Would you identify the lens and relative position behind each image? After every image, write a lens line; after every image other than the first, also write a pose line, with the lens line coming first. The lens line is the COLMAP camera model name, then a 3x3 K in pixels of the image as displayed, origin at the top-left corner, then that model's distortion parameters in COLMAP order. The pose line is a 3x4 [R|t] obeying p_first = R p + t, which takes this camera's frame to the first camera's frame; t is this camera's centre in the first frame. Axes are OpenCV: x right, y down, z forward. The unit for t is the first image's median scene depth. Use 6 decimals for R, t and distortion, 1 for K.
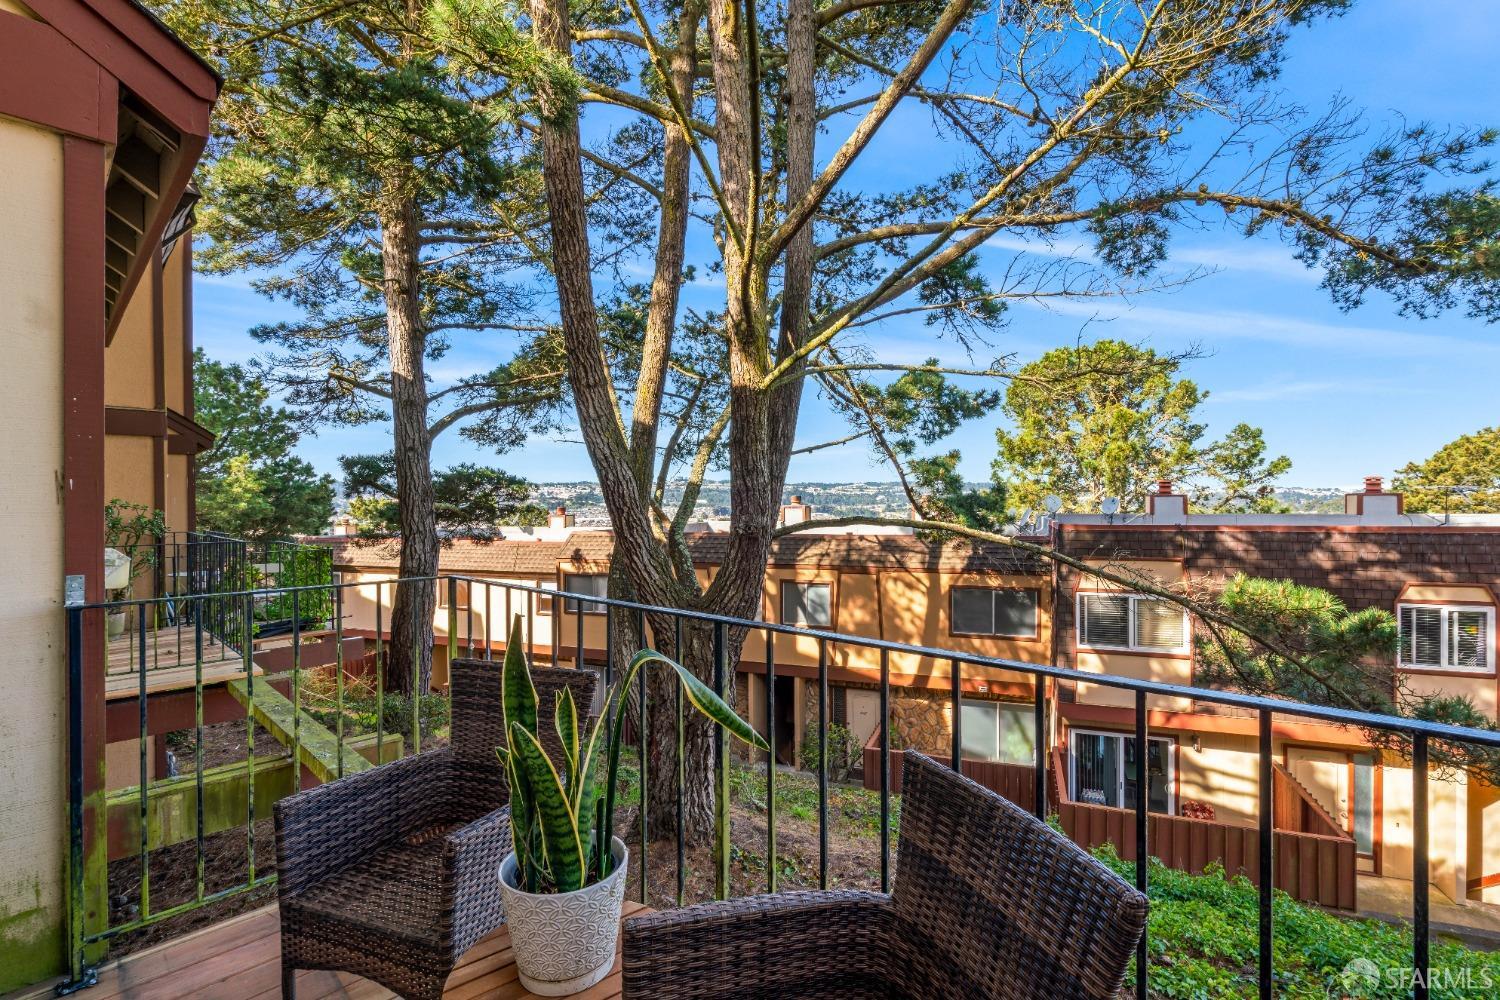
lens RADIAL K [[687.4, 0, 750.0], [0, 687.4, 500.0], [0, 0, 1]] dist [-0.022003, 0.011423]
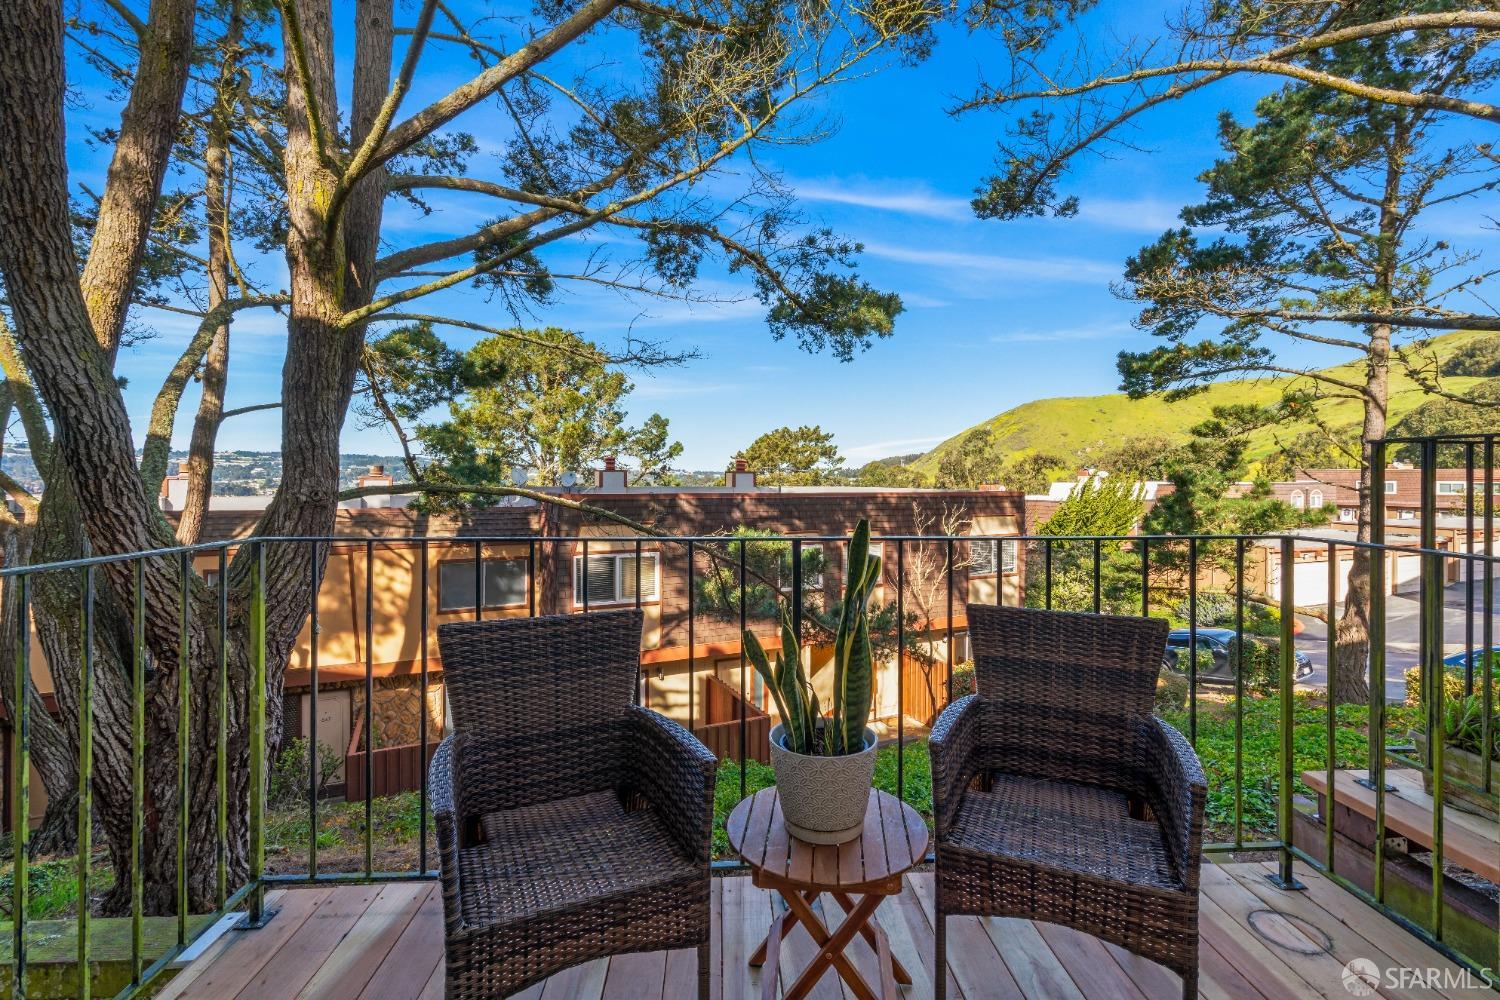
lens RADIAL K [[695.3, 0, 748.7], [0, 695.3, 465.4], [0, 0, 1]] dist [0.002225, 0.000096]
pose [[0.683538, 0.023054, 0.729551, -0.147596], [-0.011239, 0.999715, -0.021060, 0.010906], [-0.729828, 0.006196, 0.683603, 0.032627]]
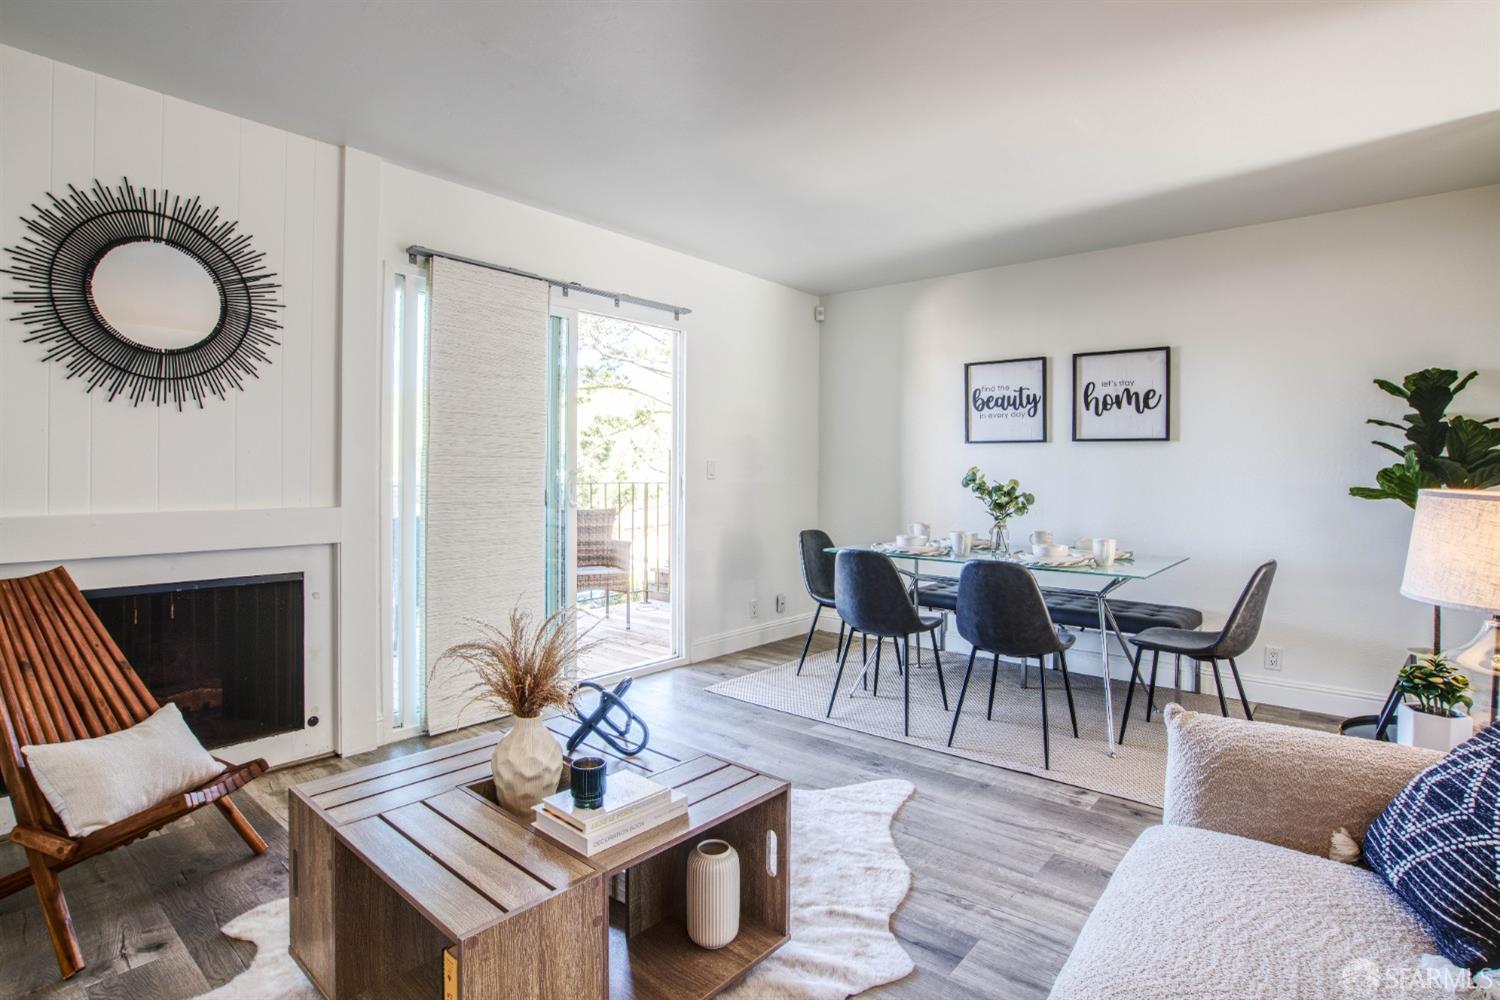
lens RADIAL K [[725.0, 0, 750.0], [0, 725.0, 500.0], [0, 0, 1]] dist [0.000307, 0.000019]
pose [[-0.061702, -0.034538, 0.997497, -0.309025], [-0.009196, 0.999378, 0.034035, 0.012143], [-0.998052, -0.007073, -0.061981, 0.019813]]
